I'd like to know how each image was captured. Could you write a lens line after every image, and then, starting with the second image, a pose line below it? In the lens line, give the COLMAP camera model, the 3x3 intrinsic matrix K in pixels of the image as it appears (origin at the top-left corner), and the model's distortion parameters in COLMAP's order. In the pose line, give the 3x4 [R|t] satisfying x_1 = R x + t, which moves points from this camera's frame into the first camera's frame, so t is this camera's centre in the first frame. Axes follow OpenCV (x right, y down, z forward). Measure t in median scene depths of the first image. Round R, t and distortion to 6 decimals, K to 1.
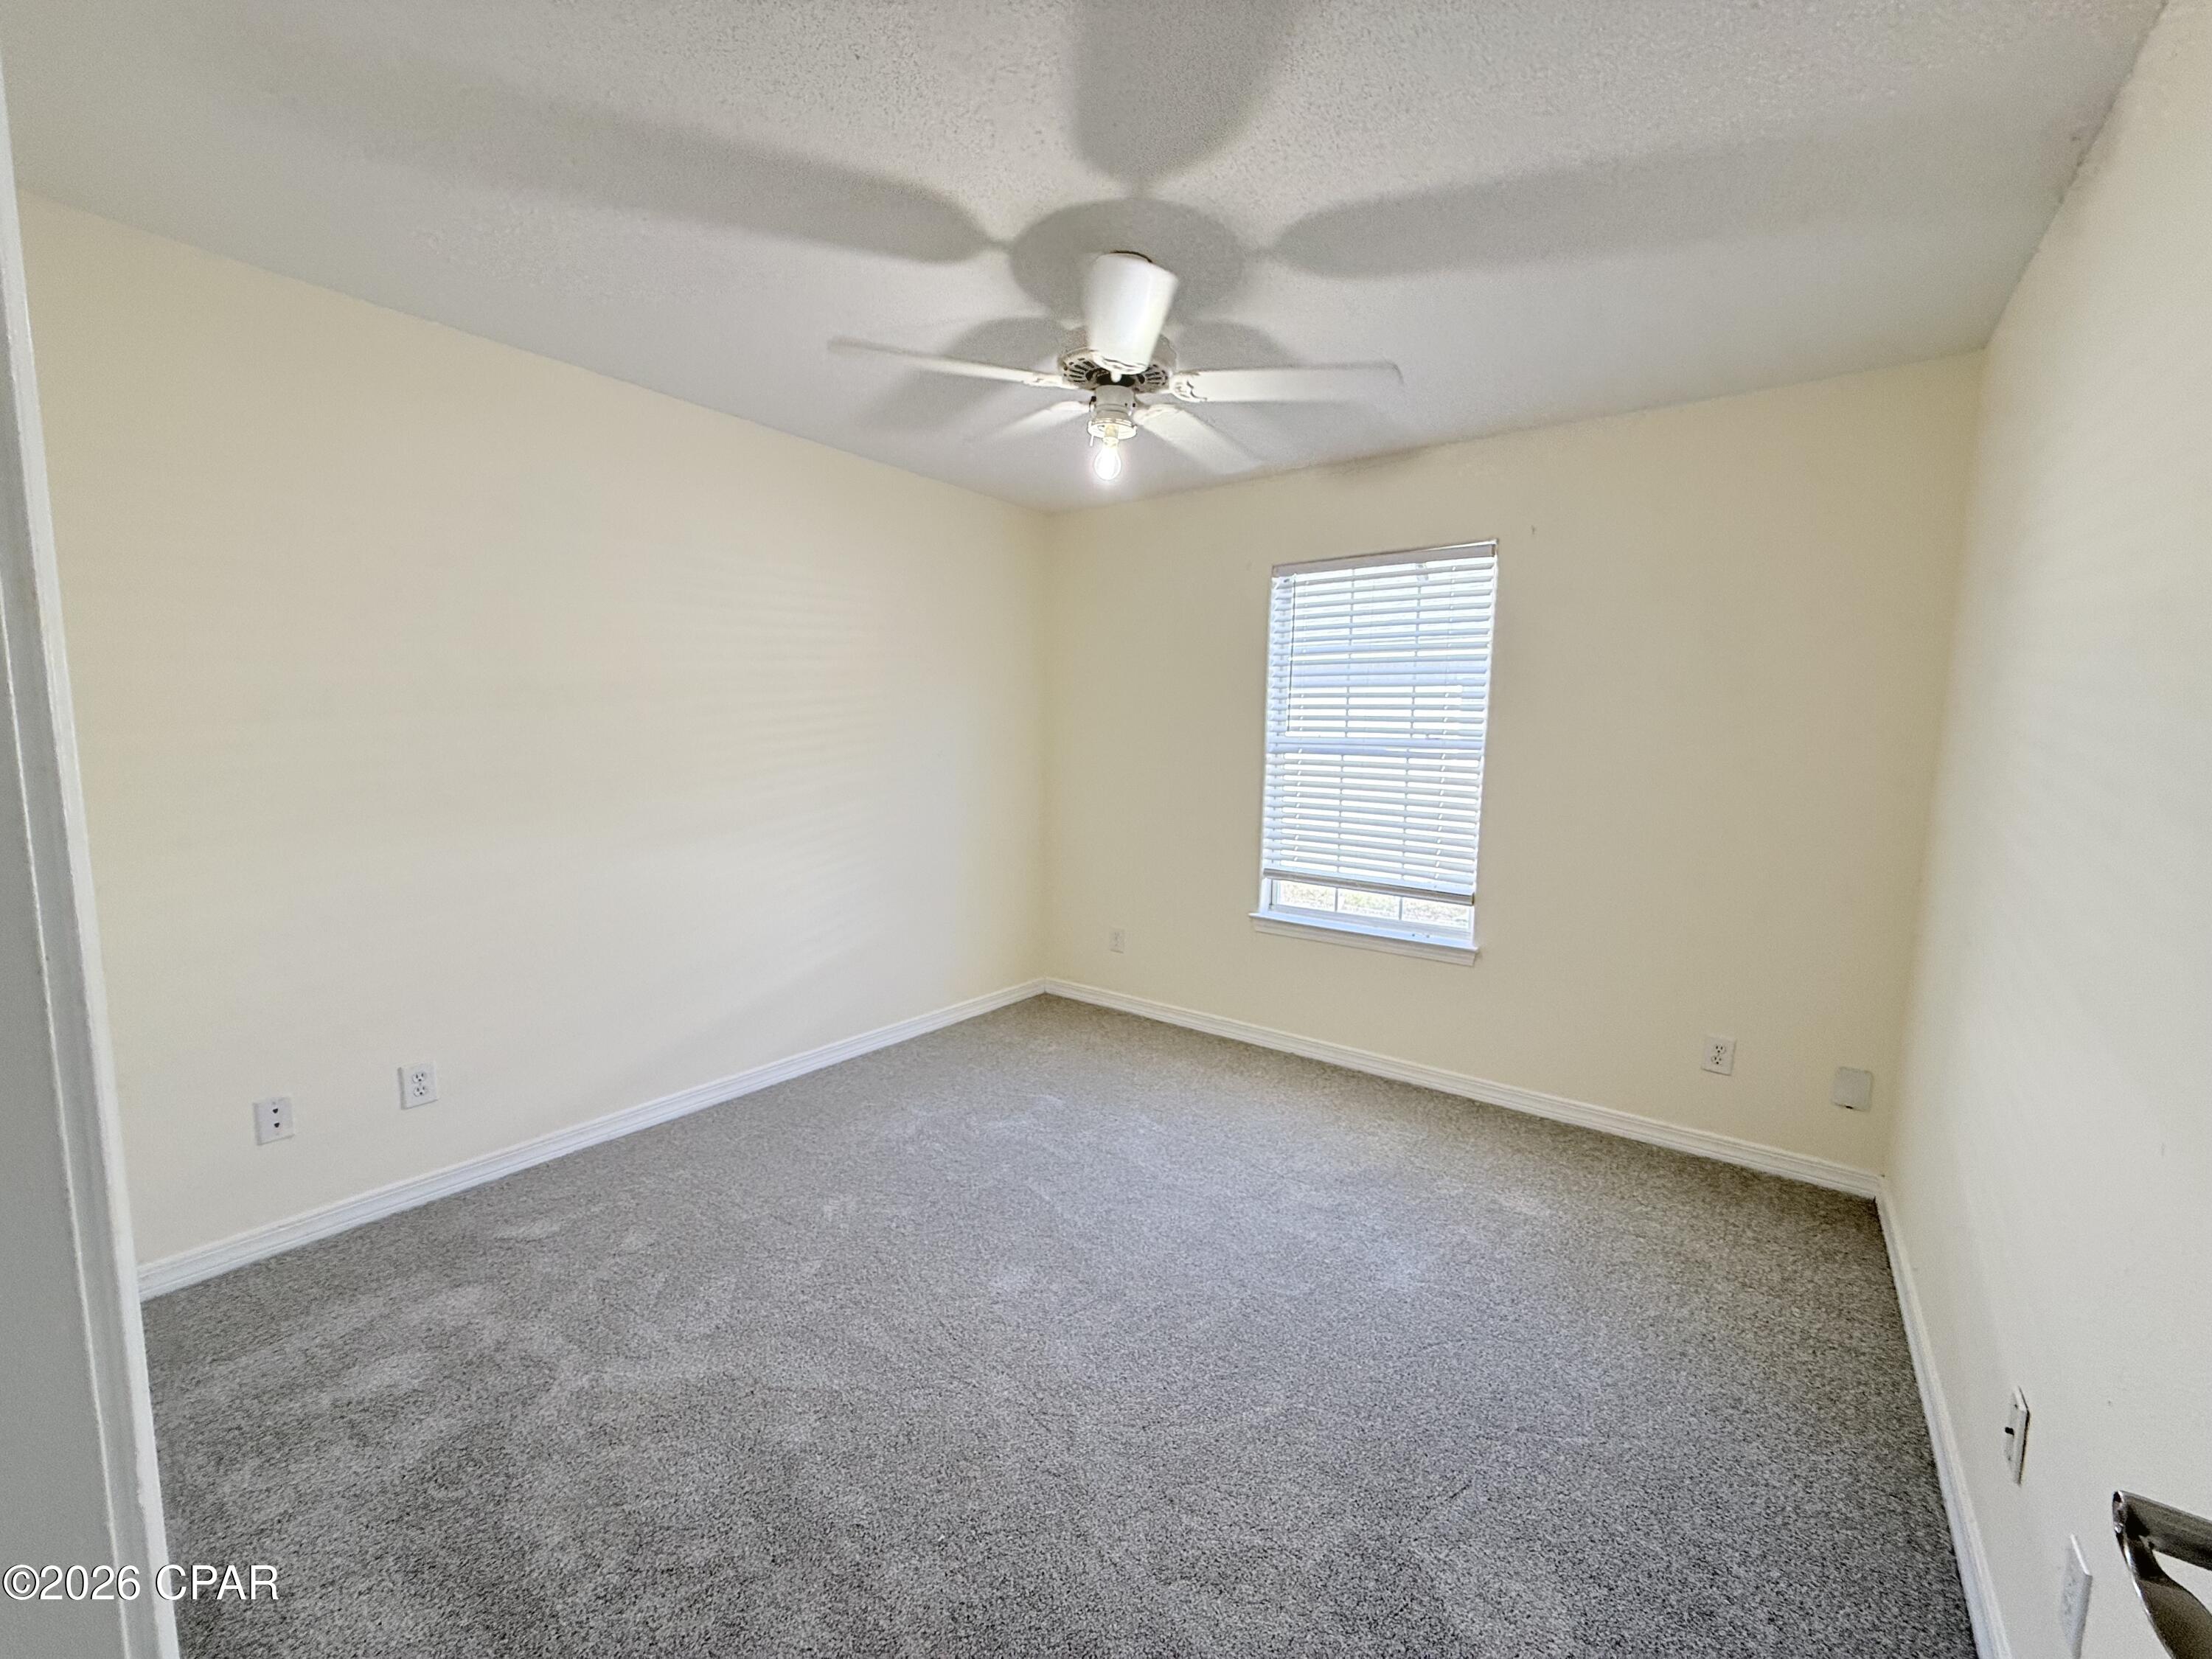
lens RADIAL K [[877.3, 0, 1101.7], [0, 877.3, 832.8], [0, 0, 1]] dist [0.001099, -0.000659]
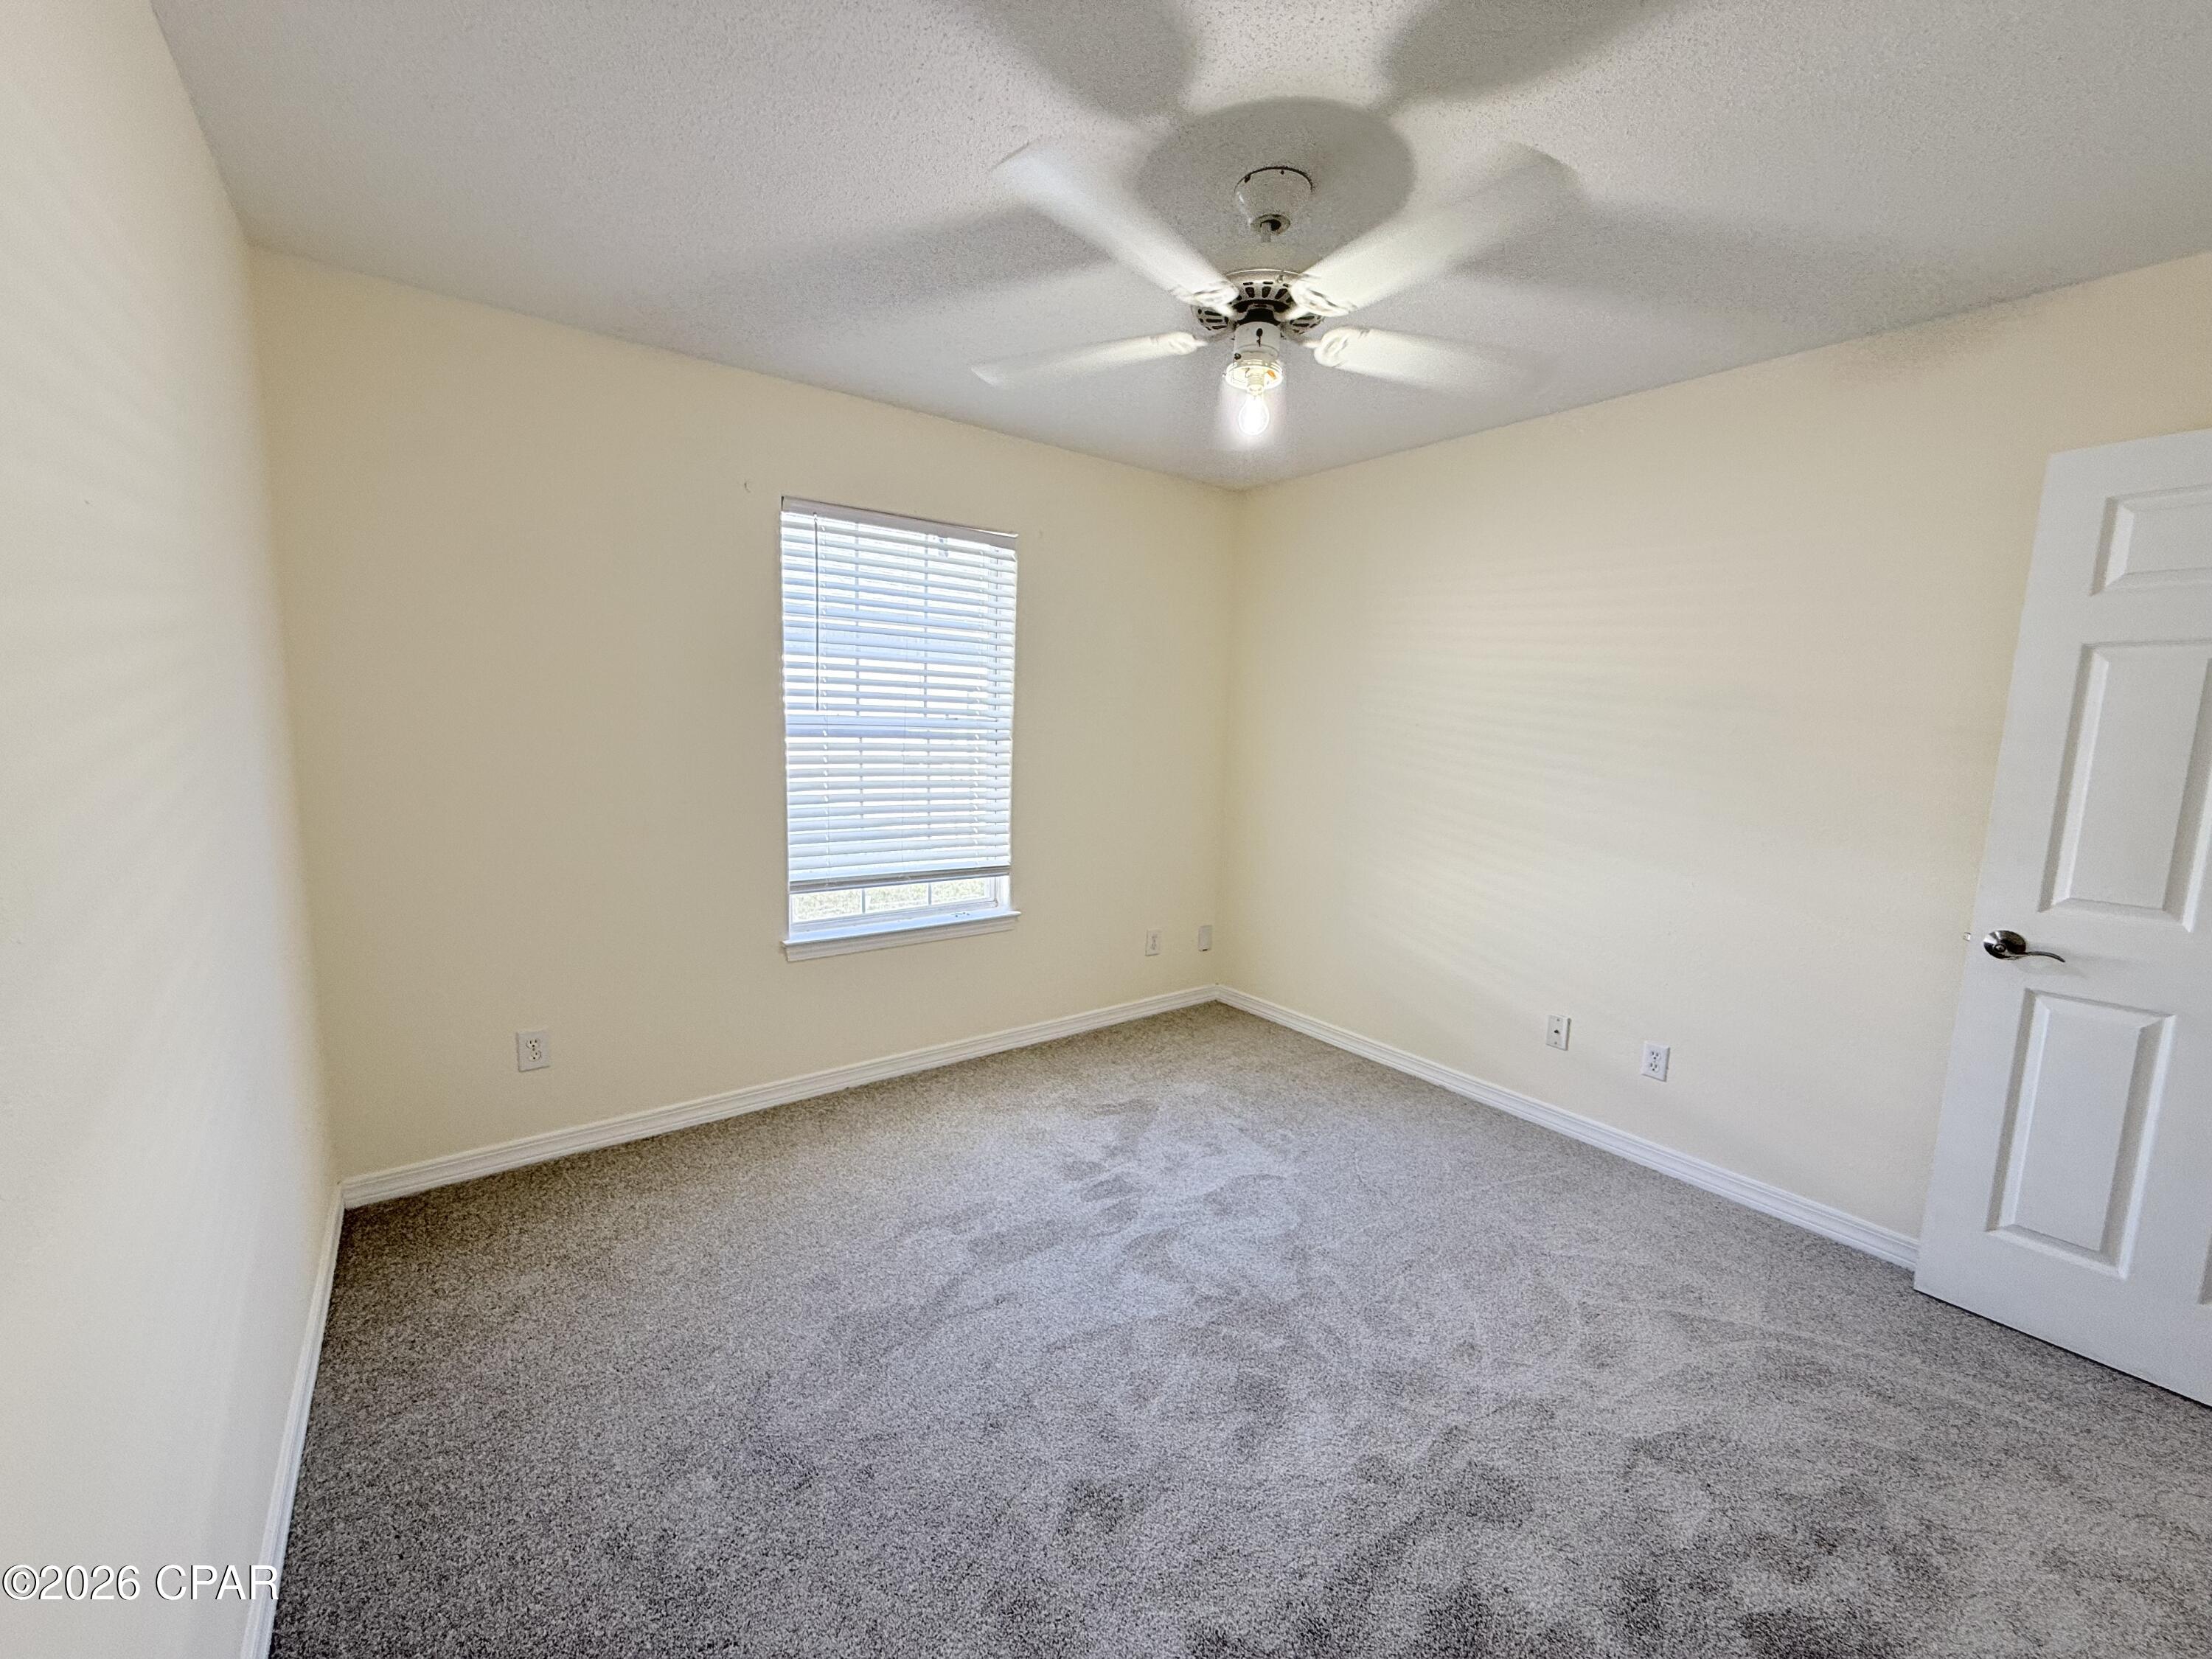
lens RADIAL K [[877.3, 0, 1101.7], [0, 877.3, 832.8], [0, 0, 1]] dist [0.001099, -0.000659]
pose [[0.267596, -0.138448, 0.953533, -0.524141], [0.081095, 0.989348, 0.120890, -0.082318], [-0.960113, 0.044977, 0.275973, 0.543086]]
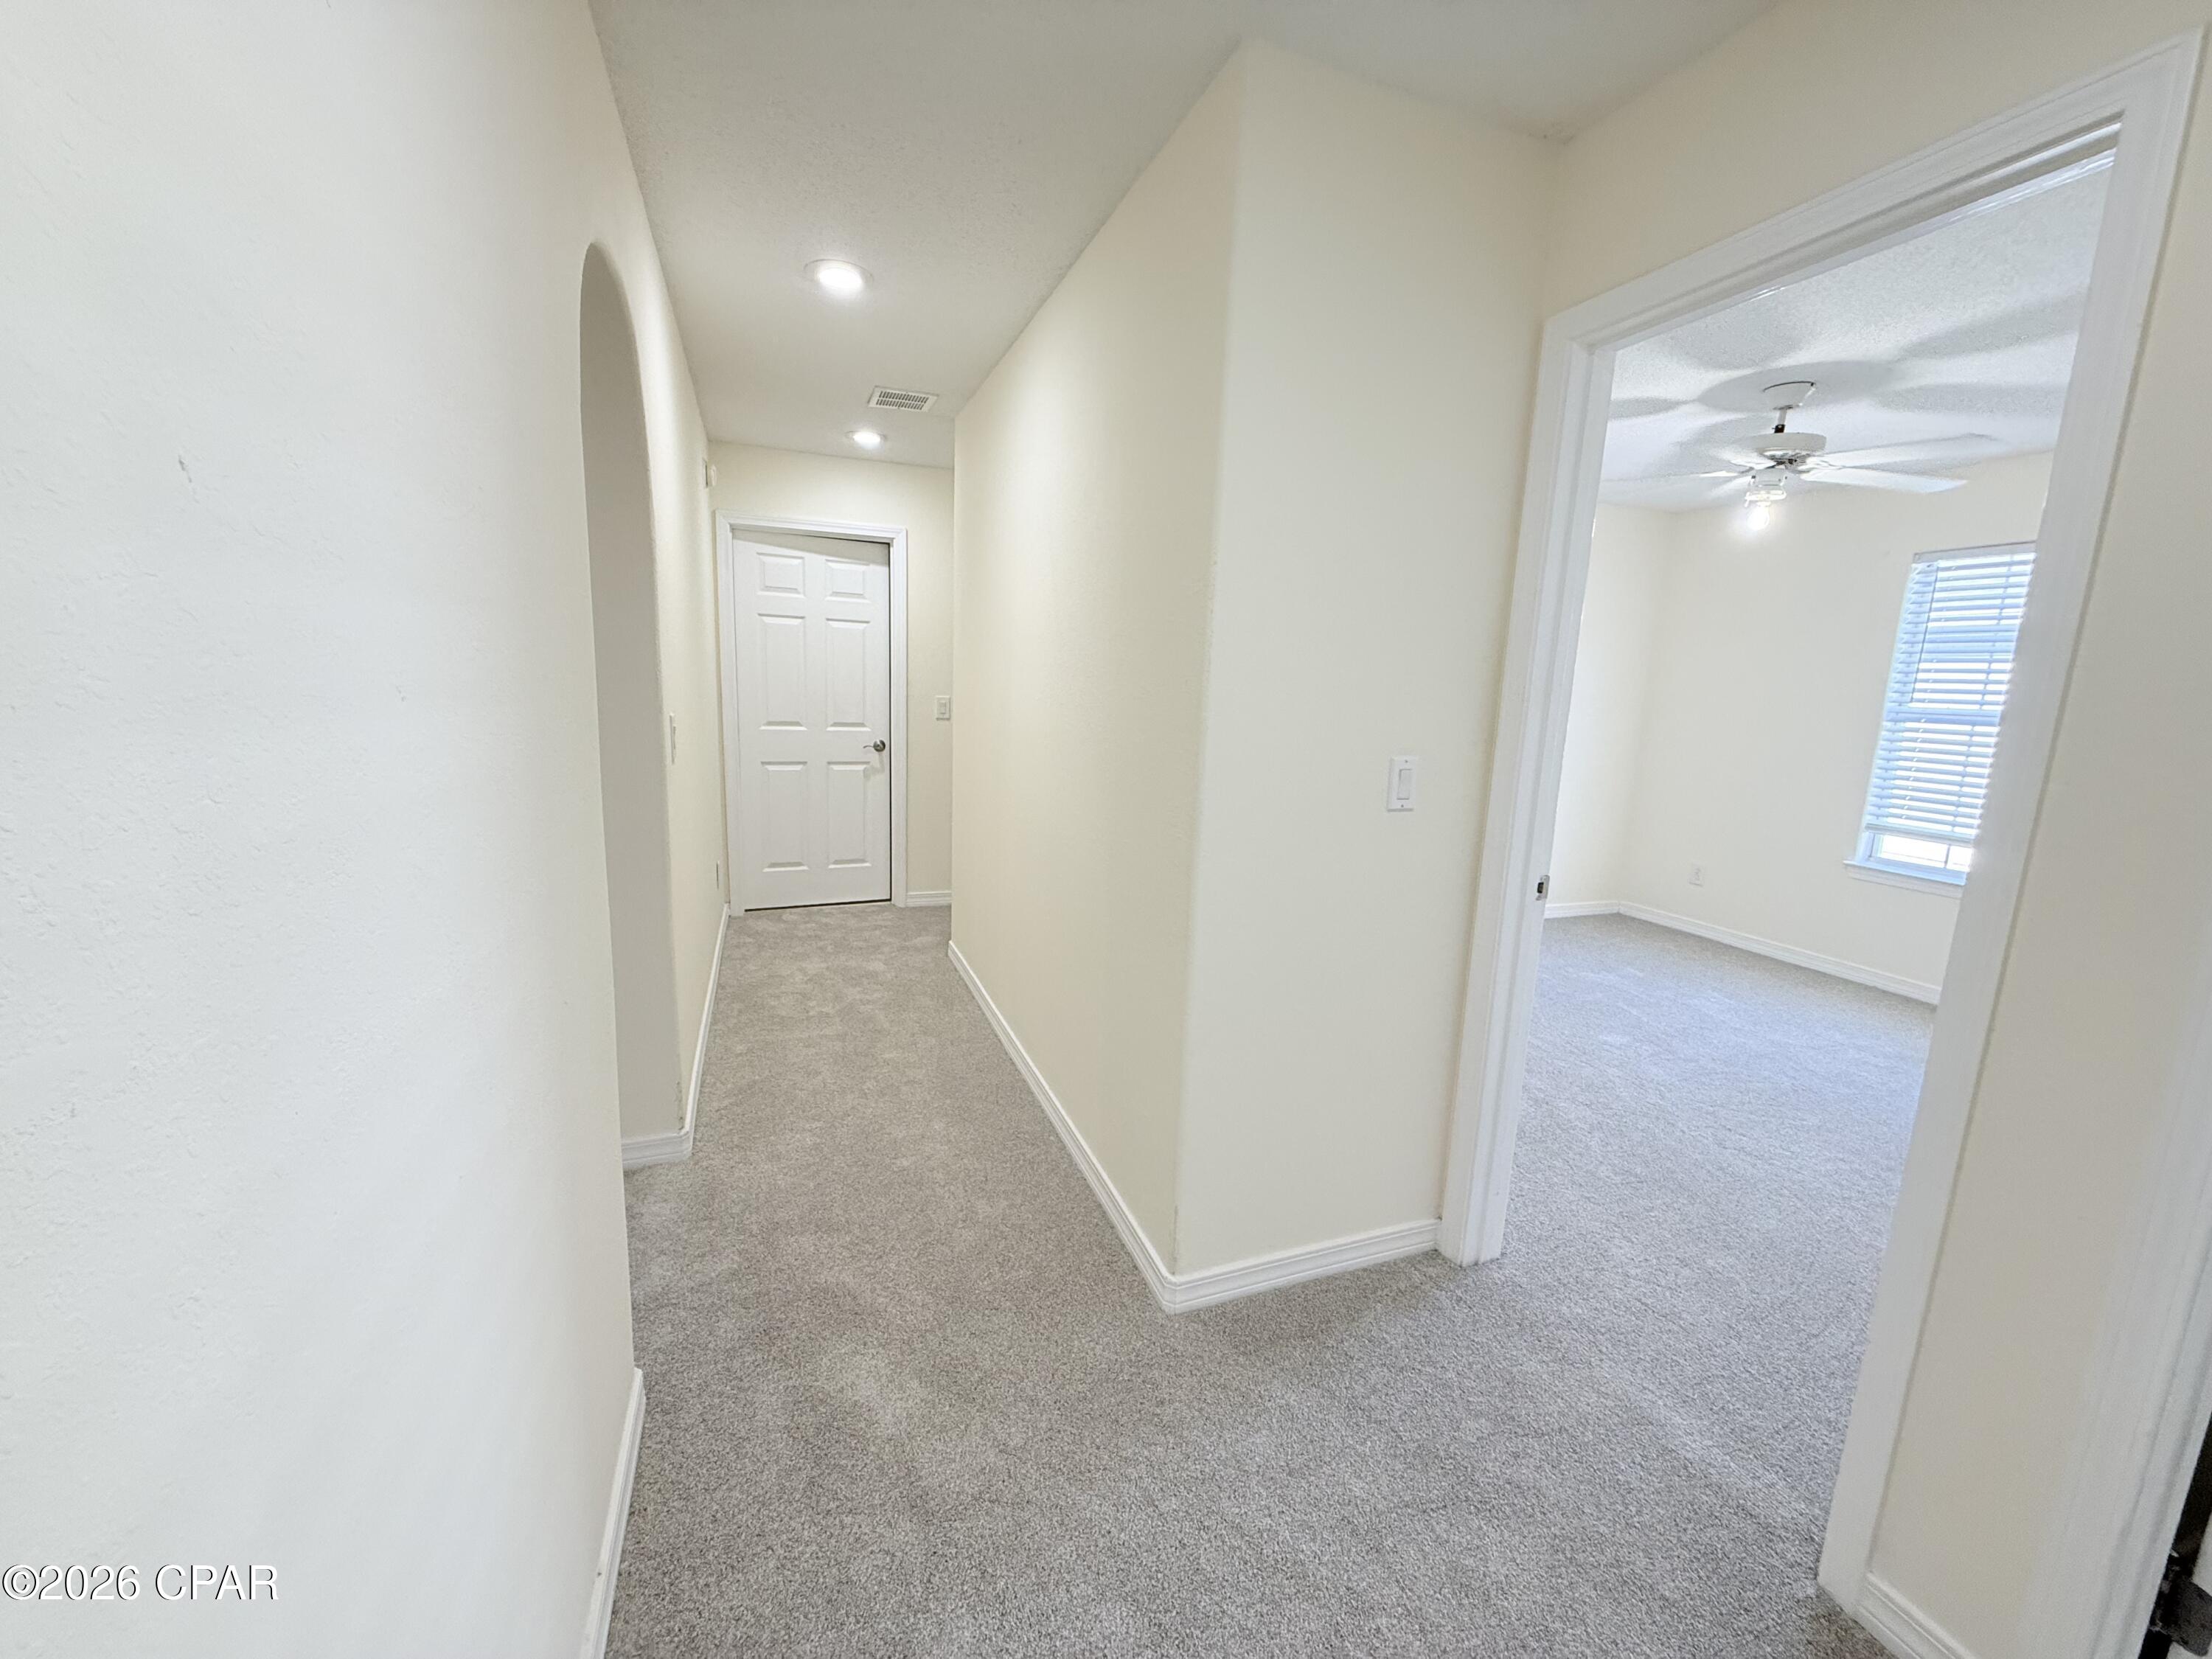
lens RADIAL K [[877.3, 0, 1101.7], [0, 877.3, 832.8], [0, 0, 1]] dist [0.001099, -0.000659]
pose [[0.845256, 0.108644, -0.523201, -0.057983], [-0.088419, 0.994053, 0.063572, 0.072435], [0.526996, -0.007474, 0.849835, -0.513552]]
